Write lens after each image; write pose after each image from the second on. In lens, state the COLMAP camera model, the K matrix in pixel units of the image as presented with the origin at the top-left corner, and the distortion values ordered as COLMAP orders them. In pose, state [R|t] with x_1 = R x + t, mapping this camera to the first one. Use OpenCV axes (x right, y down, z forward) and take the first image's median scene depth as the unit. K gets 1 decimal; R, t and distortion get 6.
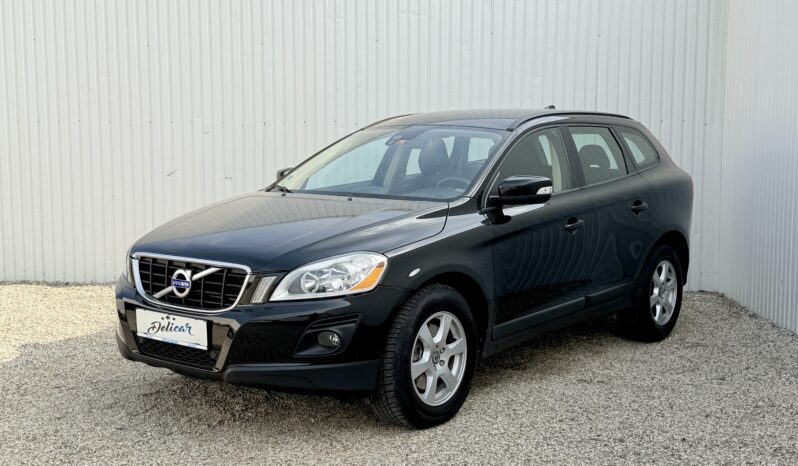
lens RADIAL K [[962.9, 0, 399.0], [0, 962.9, 233.0], [0, 0, 1]] dist [0.149633, -0.235600]
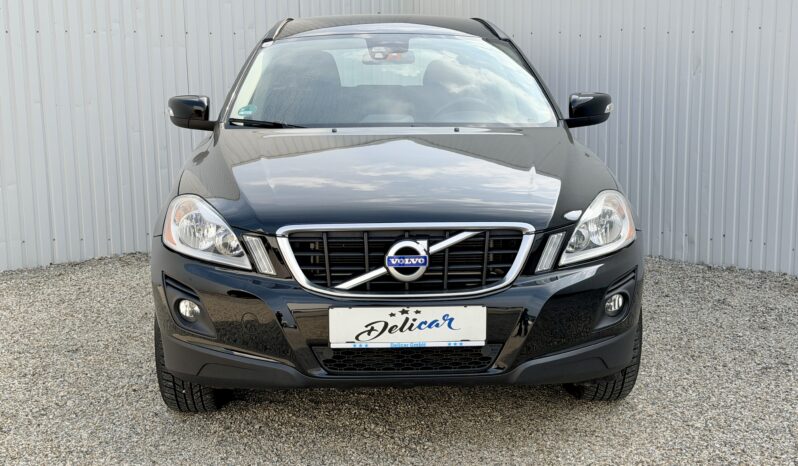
lens RADIAL K [[1106.9, 0, 399.0], [0, 1106.9, 233.0], [0, 0, 1]] dist [0.152682, -0.096728]
pose [[0.752515, -0.112351, 0.648921, -0.735233], [0.077537, 0.993602, 0.082112, -0.033236], [-0.653995, -0.011475, 0.756412, 0.400948]]
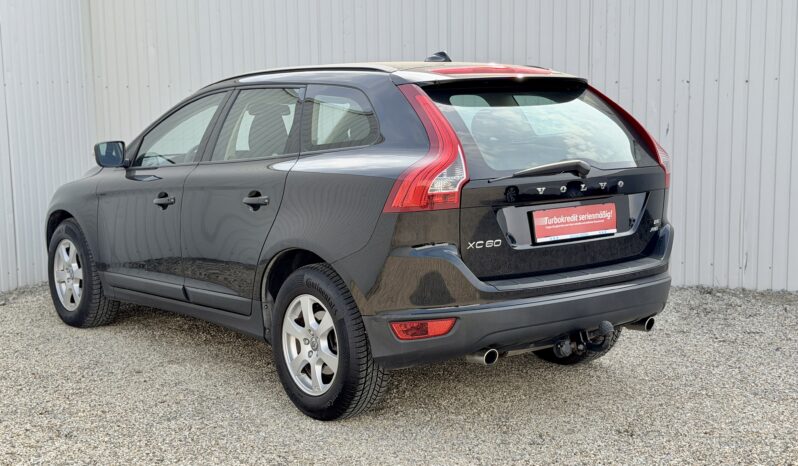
lens RADIAL K [[1106.9, 0, 399.0], [0, 1106.9, 233.0], [0, 0, 1]] dist [0.152682, -0.096728]
pose [[0.268383, -0.127440, 0.954846, -1.217976], [0.105777, 0.989116, 0.102282, -0.101028], [-0.957487, 0.073550, 0.278941, 0.830358]]
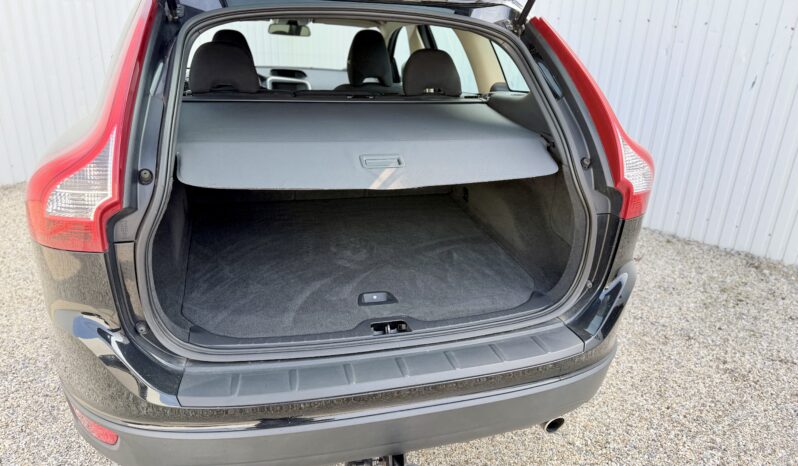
lens RADIAL K [[571.4, 0, 399.0], [0, 571.4, 233.0], [0, 0, 1]] dist [-0.000277, -0.000563]
pose [[0.609463, -0.264431, 0.747416, -0.383438], [0.035852, 0.950966, 0.307211, -0.101823], [-0.792004, -0.160437, 0.589059, 0.791307]]
